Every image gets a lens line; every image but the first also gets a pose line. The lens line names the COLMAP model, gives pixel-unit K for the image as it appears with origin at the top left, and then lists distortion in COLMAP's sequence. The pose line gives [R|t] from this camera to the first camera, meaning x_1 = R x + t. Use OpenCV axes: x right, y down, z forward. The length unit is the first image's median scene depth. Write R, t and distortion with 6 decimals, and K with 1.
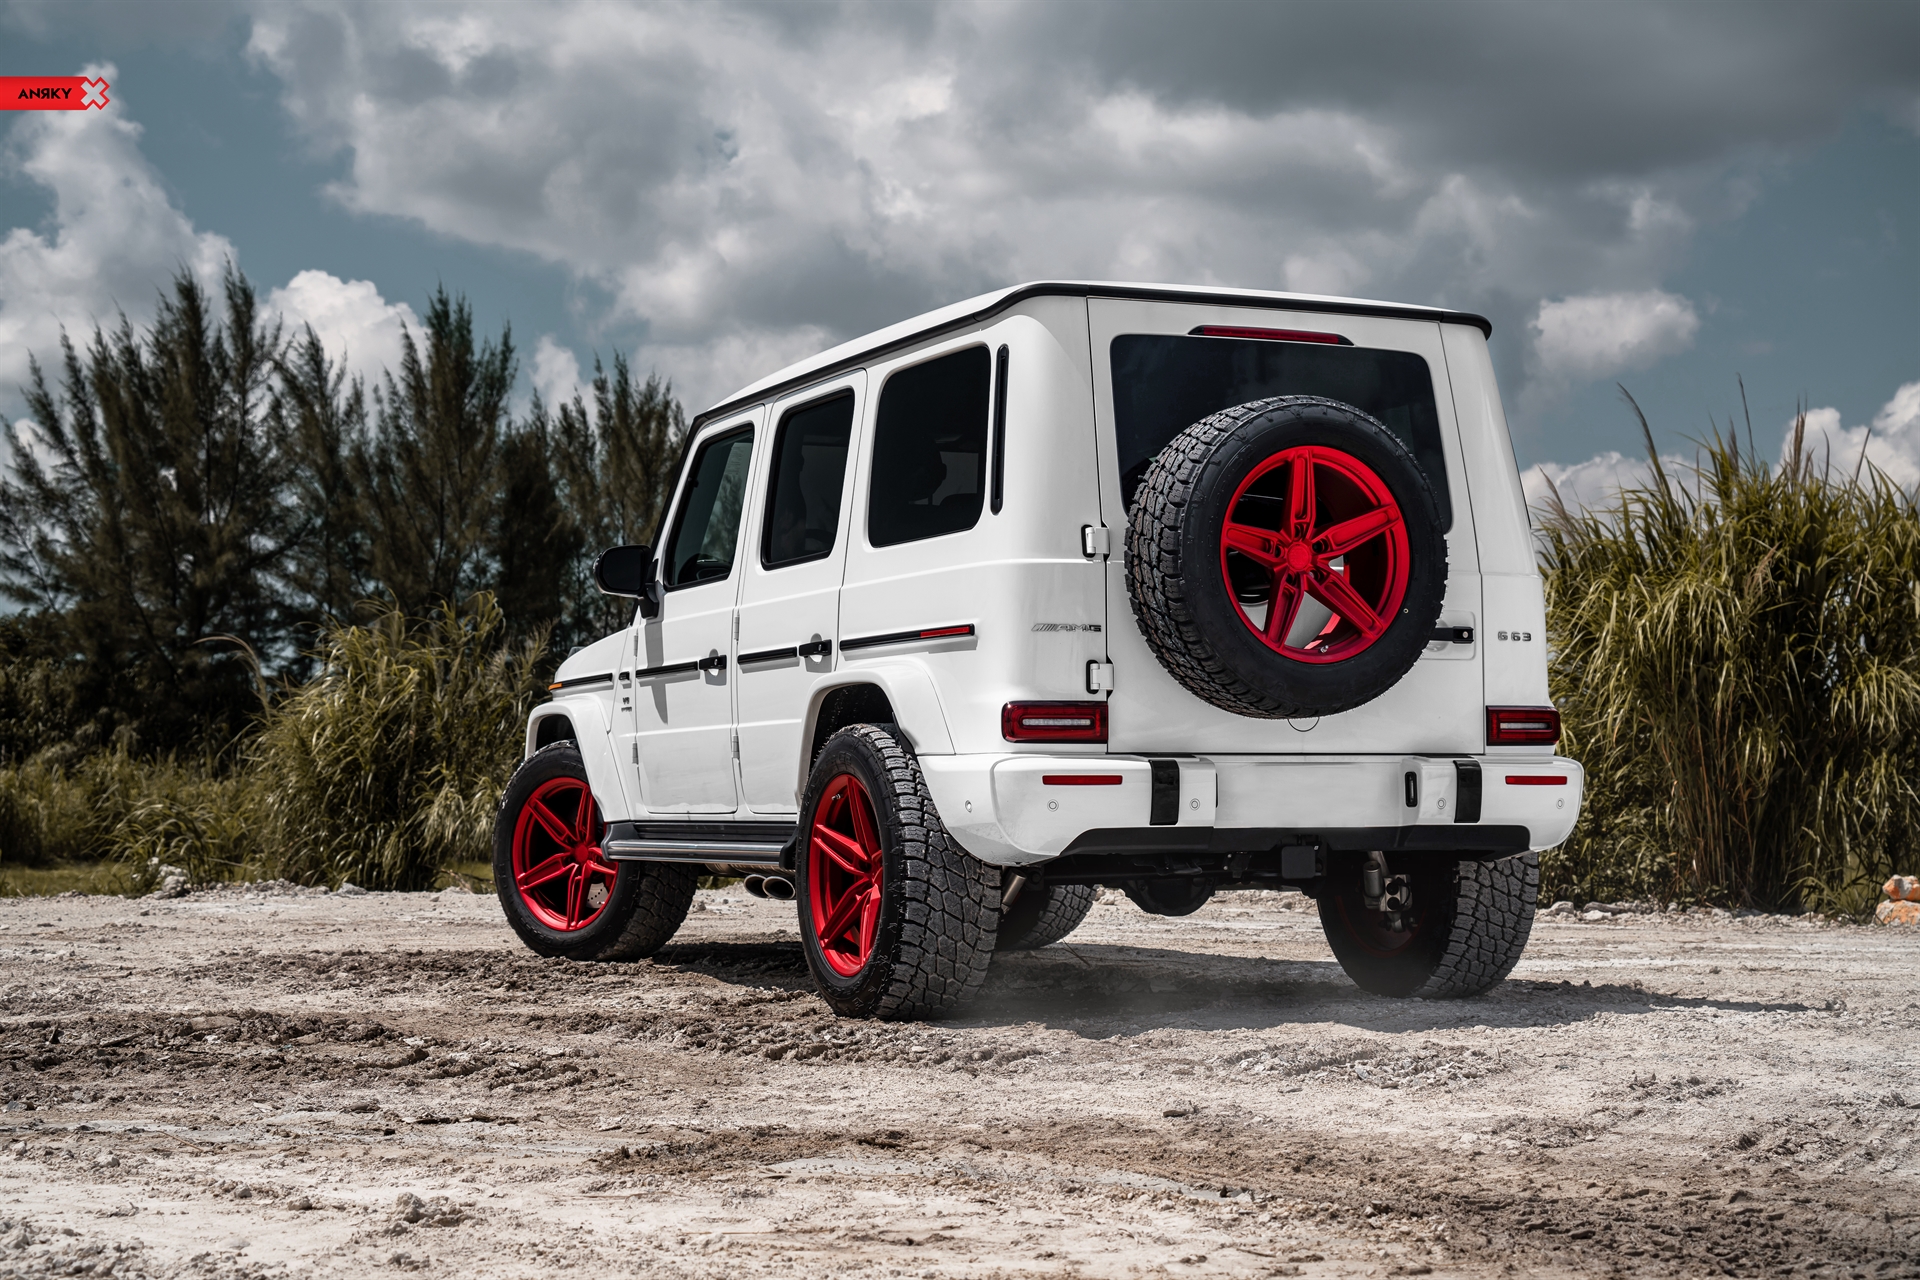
lens RADIAL K [[2925.0, 0, 960.0], [0, 2925.0, 640.0], [0, 0, 1]] dist [-0.002089, -0.006641]
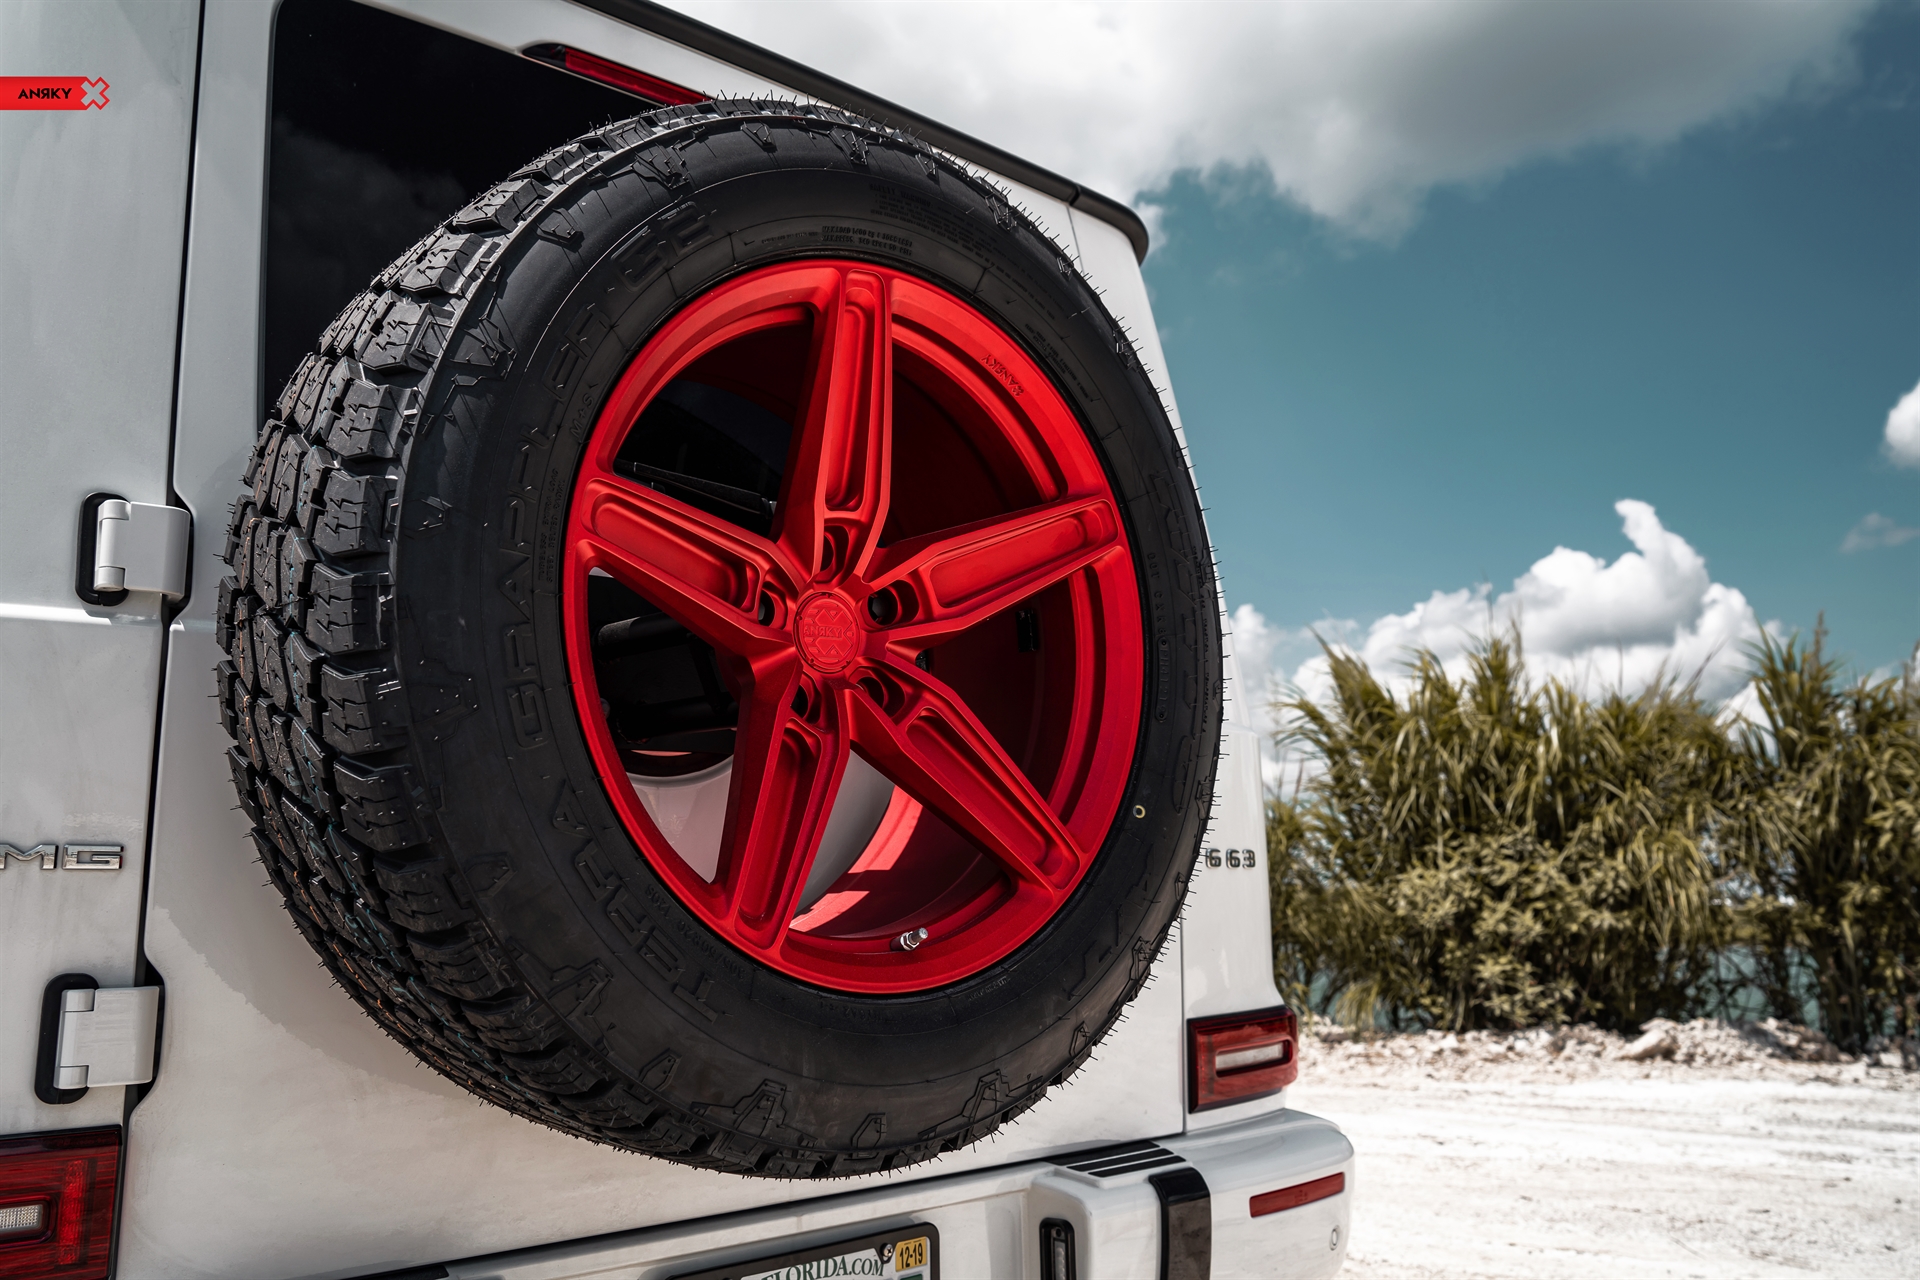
lens RADIAL K [[1533.3, 0, 955.5], [0, 1533.3, 604.6], [0, 0, 1]] dist [-0.004112, -0.001383]
pose [[0.954736, 0.054161, 0.292484, 0.080656], [-0.019273, 0.992481, -0.120871, -0.011808], [-0.296831, 0.109763, 0.948601, 0.840378]]
